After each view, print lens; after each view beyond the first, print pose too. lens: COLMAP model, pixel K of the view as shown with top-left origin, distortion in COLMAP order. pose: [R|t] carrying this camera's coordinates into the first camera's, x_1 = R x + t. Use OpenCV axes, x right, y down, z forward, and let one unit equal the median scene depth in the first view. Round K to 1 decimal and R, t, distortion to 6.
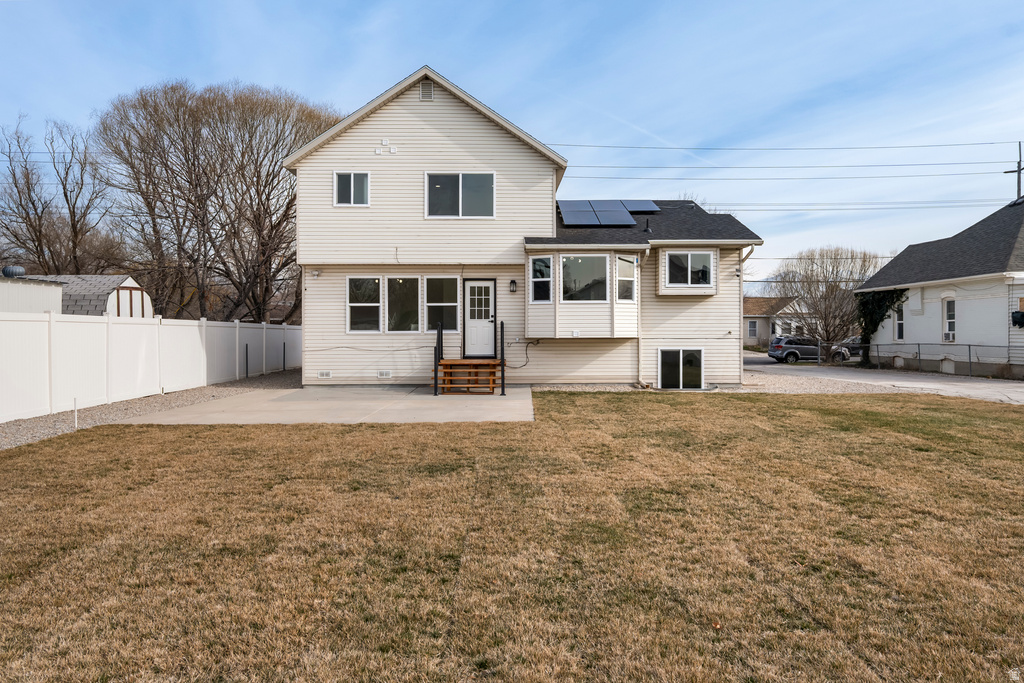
lens RADIAL K [[695.9, 0, 509.9], [0, 695.9, 333.8], [0, 0, 1]] dist [-0.009493, 0.000484]
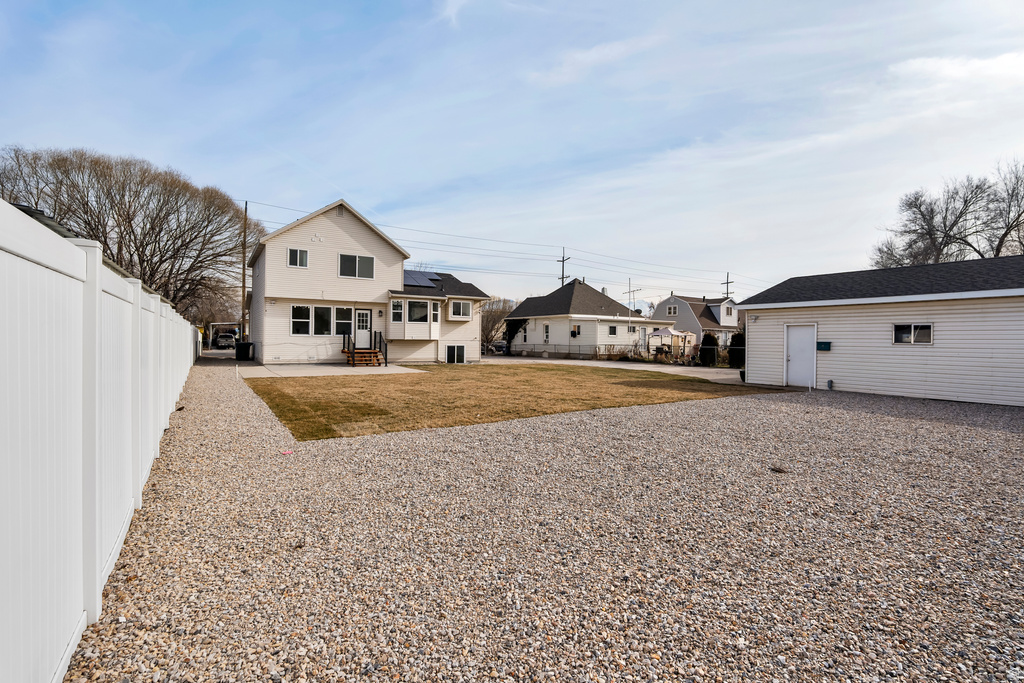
lens RADIAL K [[480.9, 0, 512.1], [0, 480.9, 344.2], [0, 0, 1]] dist [0.004080, 0.000249]
pose [[0.850699, 0.005850, 0.525621, -0.403490], [-0.011305, 0.999910, 0.007168, 0.006067], [-0.525532, -0.012040, 0.850689, -0.387241]]
